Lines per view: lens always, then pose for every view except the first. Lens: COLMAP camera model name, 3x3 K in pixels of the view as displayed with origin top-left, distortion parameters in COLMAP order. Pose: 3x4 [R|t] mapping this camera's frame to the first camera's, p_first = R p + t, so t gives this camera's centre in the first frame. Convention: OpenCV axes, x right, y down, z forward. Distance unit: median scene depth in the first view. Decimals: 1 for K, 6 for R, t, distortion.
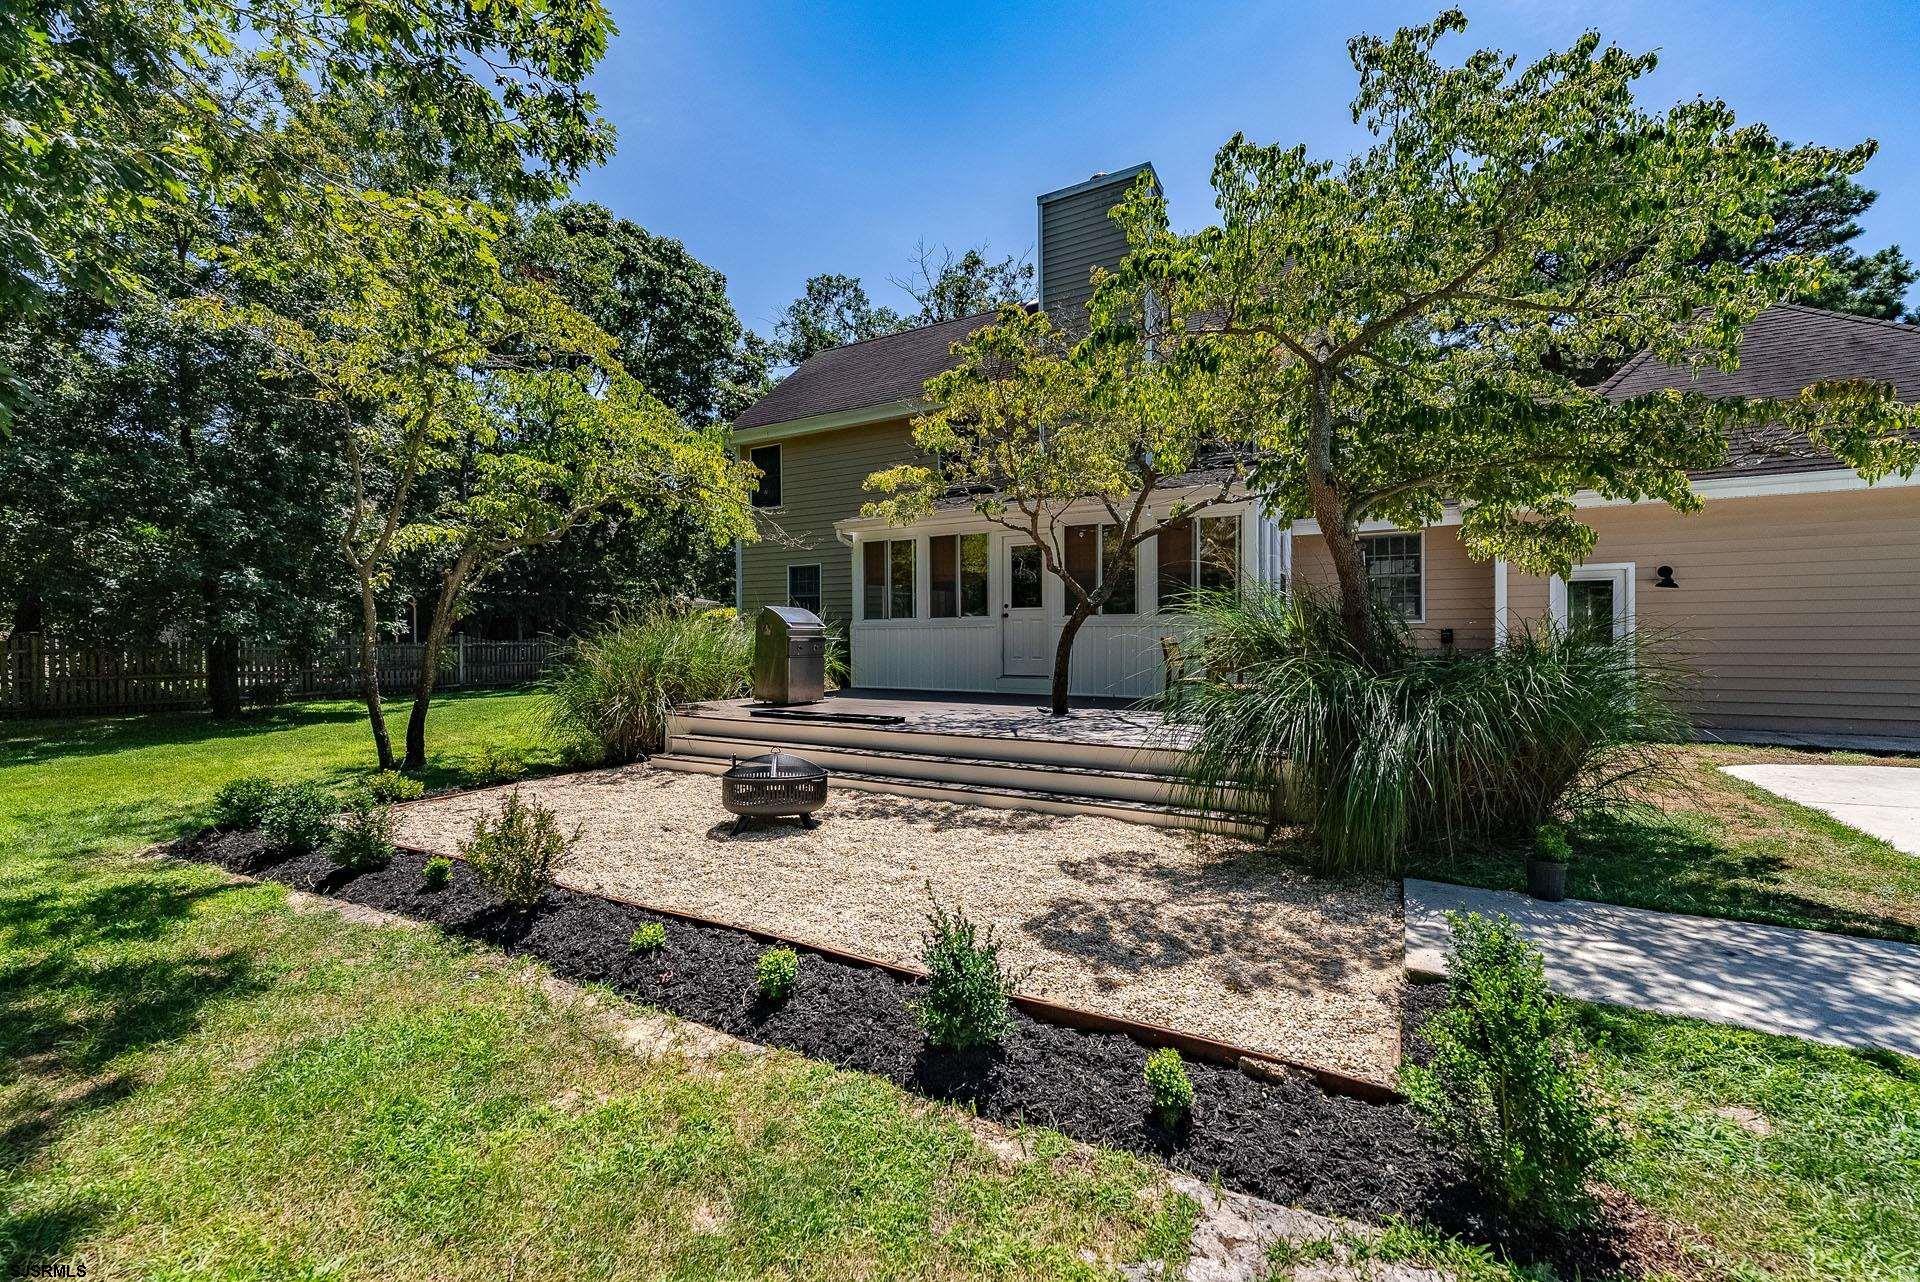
lens RADIAL K [[775.9, 0, 958.8], [0, 775.9, 637.2], [0, 0, 1]] dist [0.001376, -0.000440]
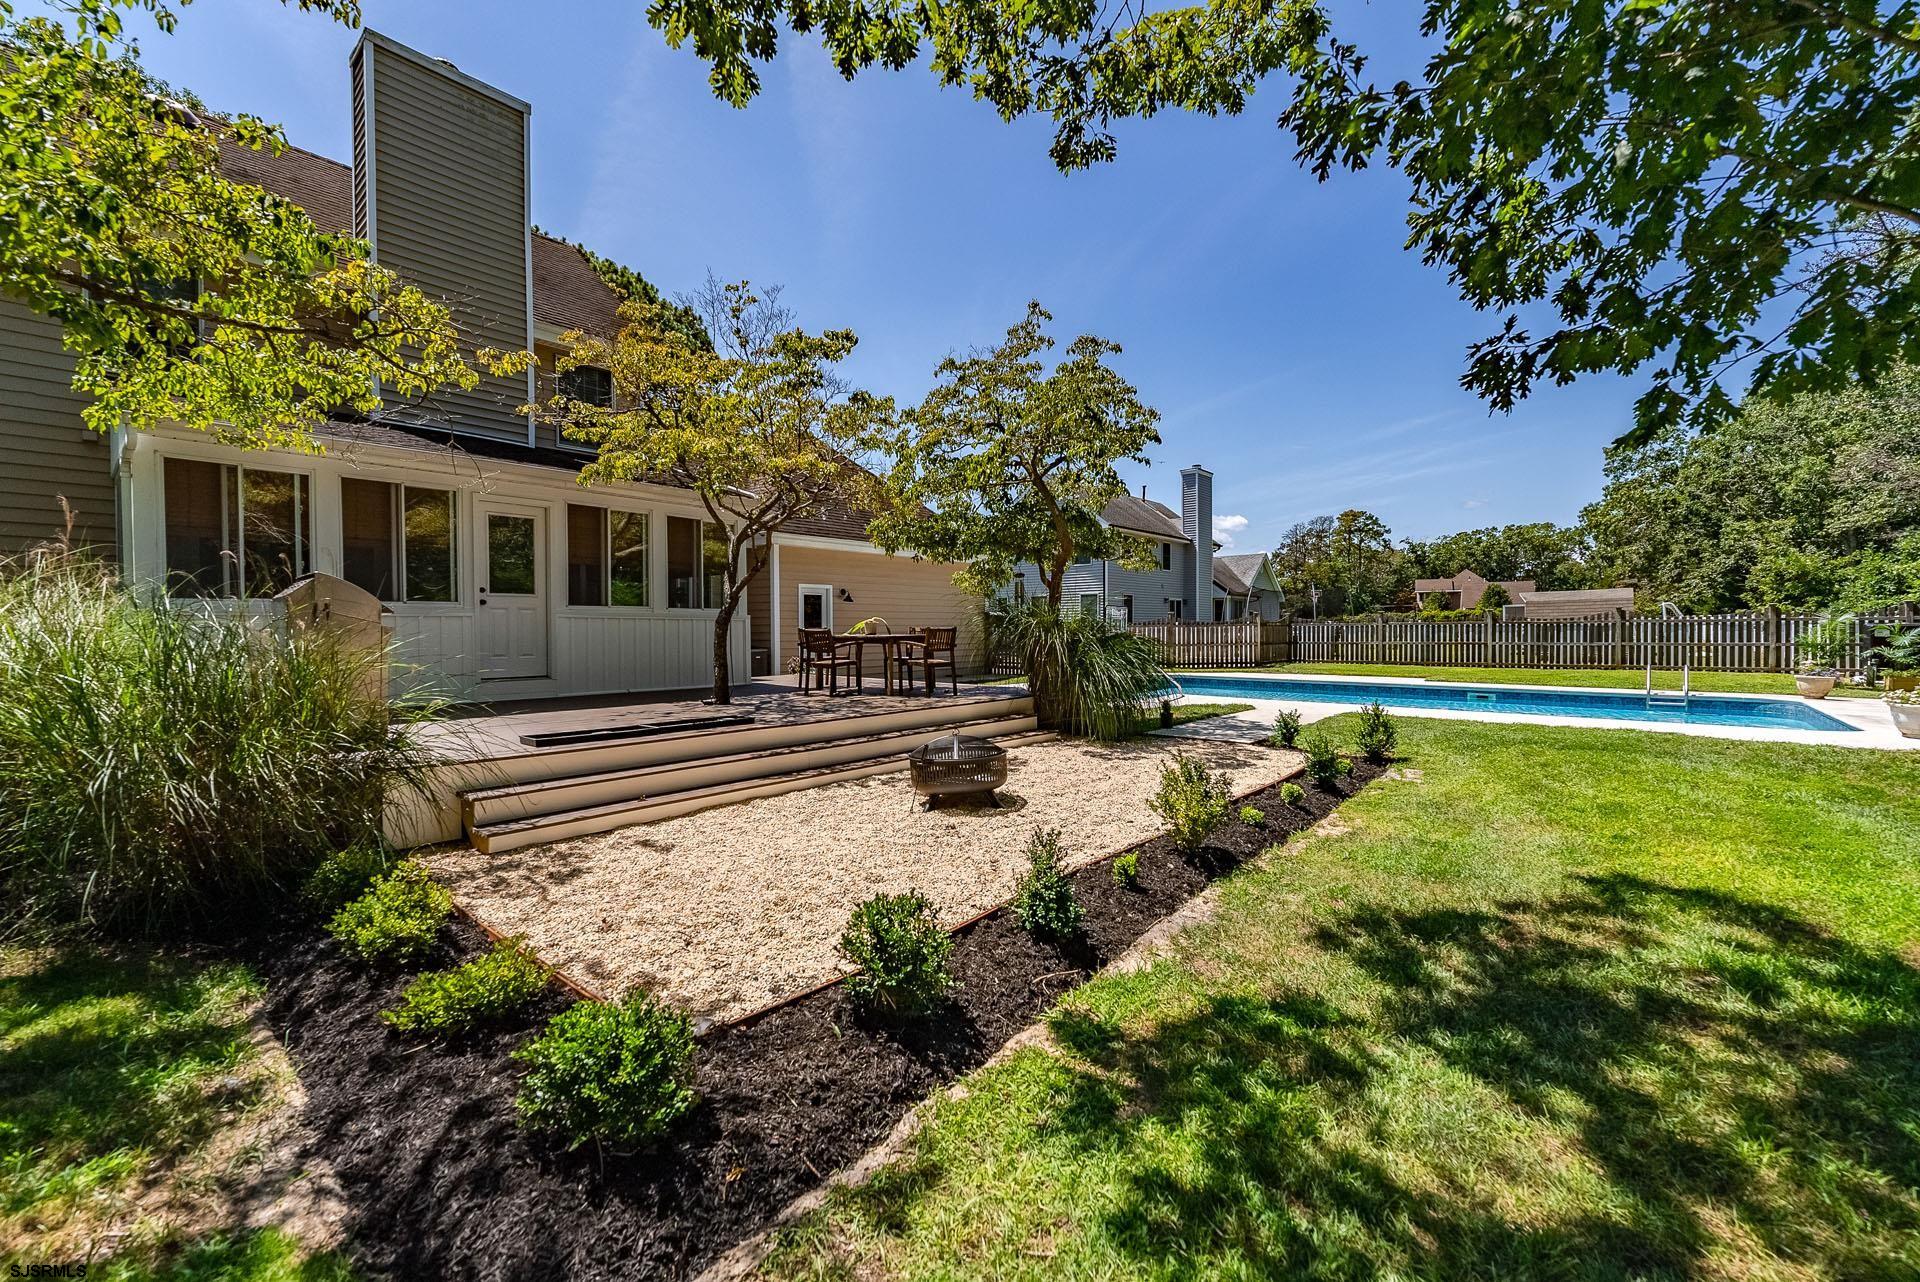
lens RADIAL K [[775.9, 0, 956.5], [0, 775.9, 639.9], [0, 0, 1]] dist [0.001376, -0.000440]
pose [[0.183721, -0.011994, 0.982905, -0.590024], [0.010760, 0.999890, 0.010190, 0.005076], [-0.982919, 0.008704, 0.183830, 0.375829]]
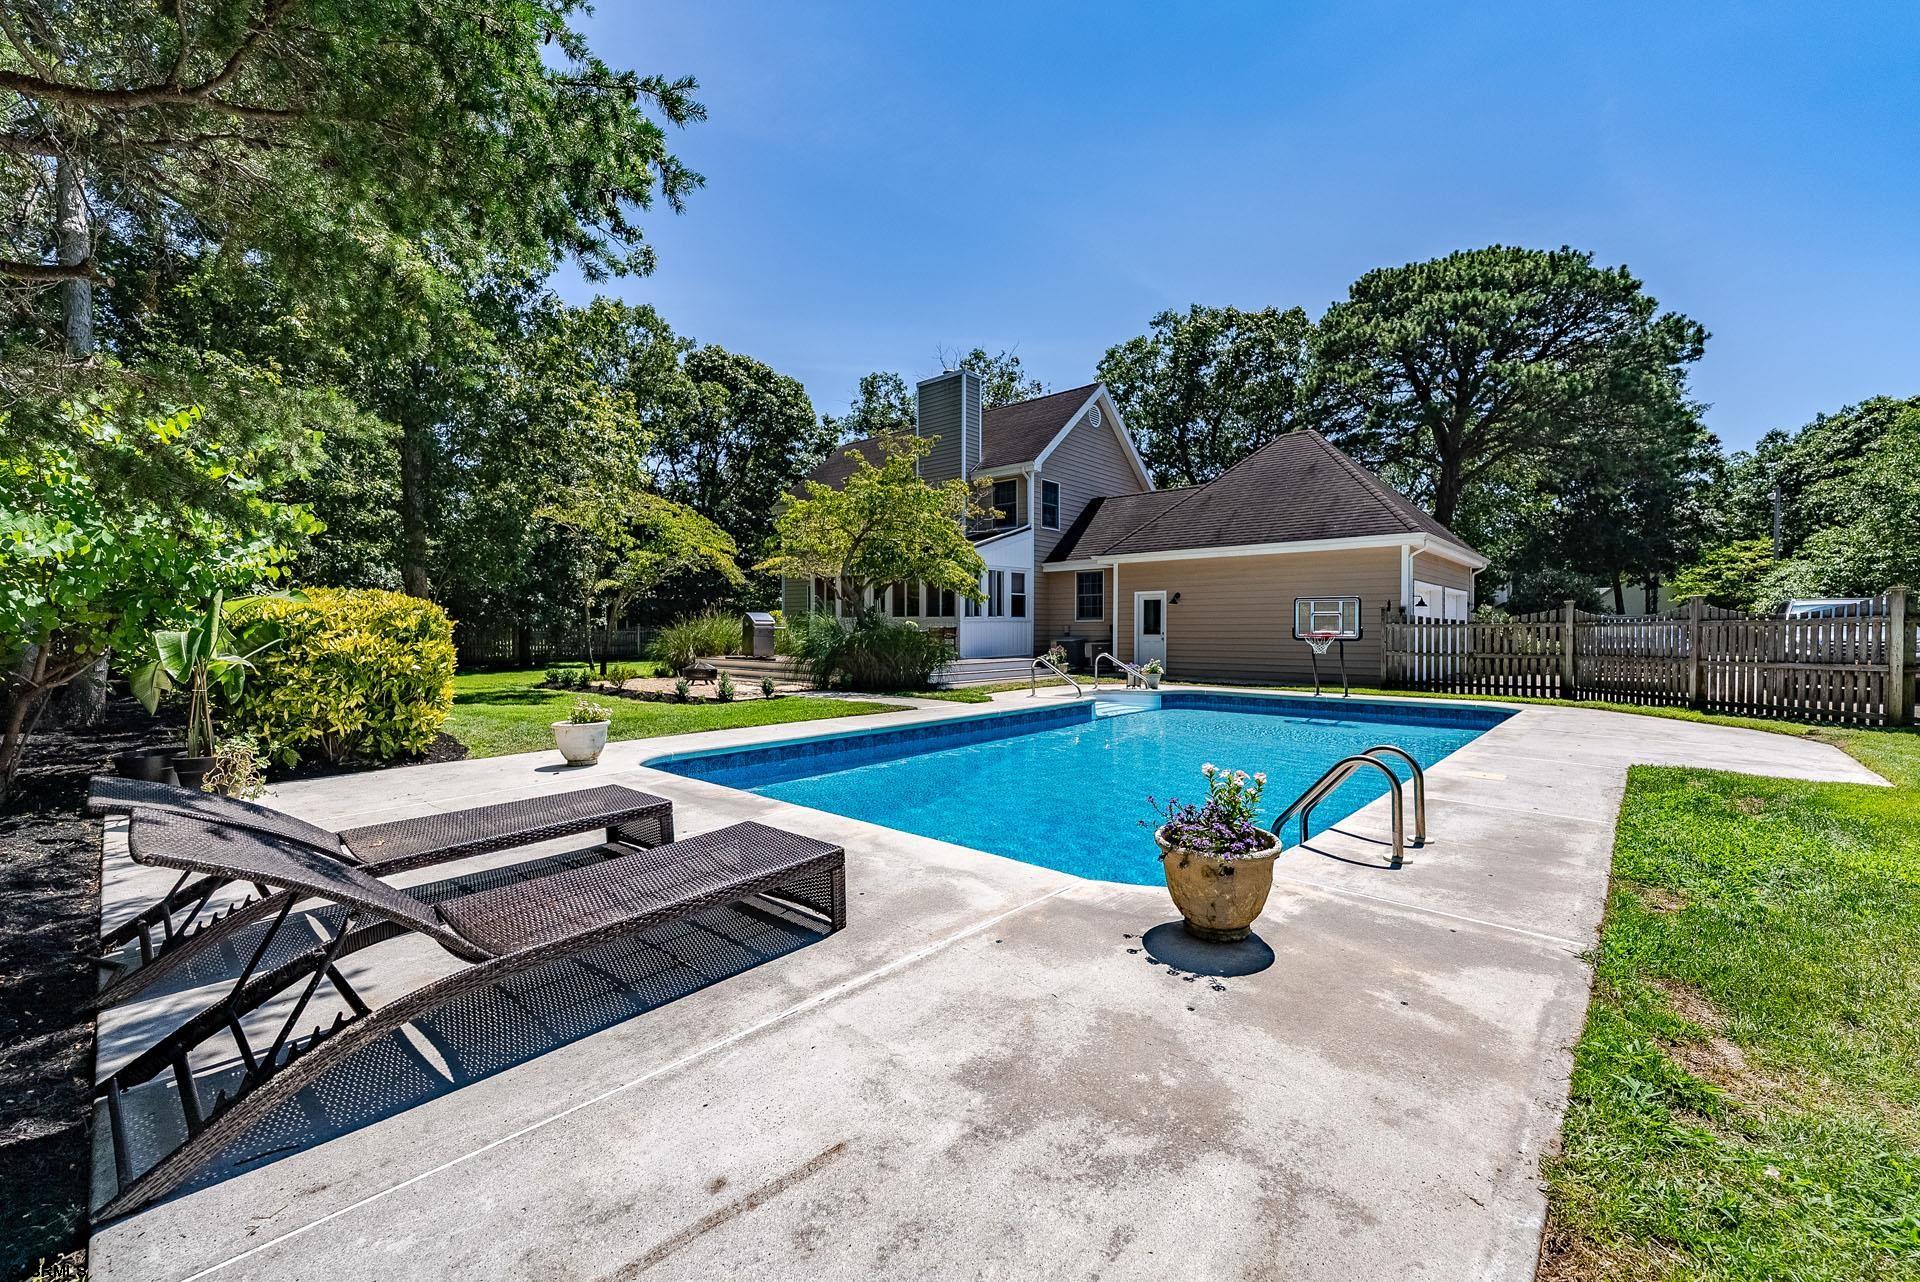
lens RADIAL K [[775.9, 0, 951.4], [0, 775.9, 630.0], [0, 0, 1]] dist [0.001376, -0.000440]
pose [[0.976671, 0.007289, -0.214618, 0.650380], [-0.007486, 0.999972, -0.000103, 0.003081], [0.214611, 0.001707, 0.976698, -0.836829]]
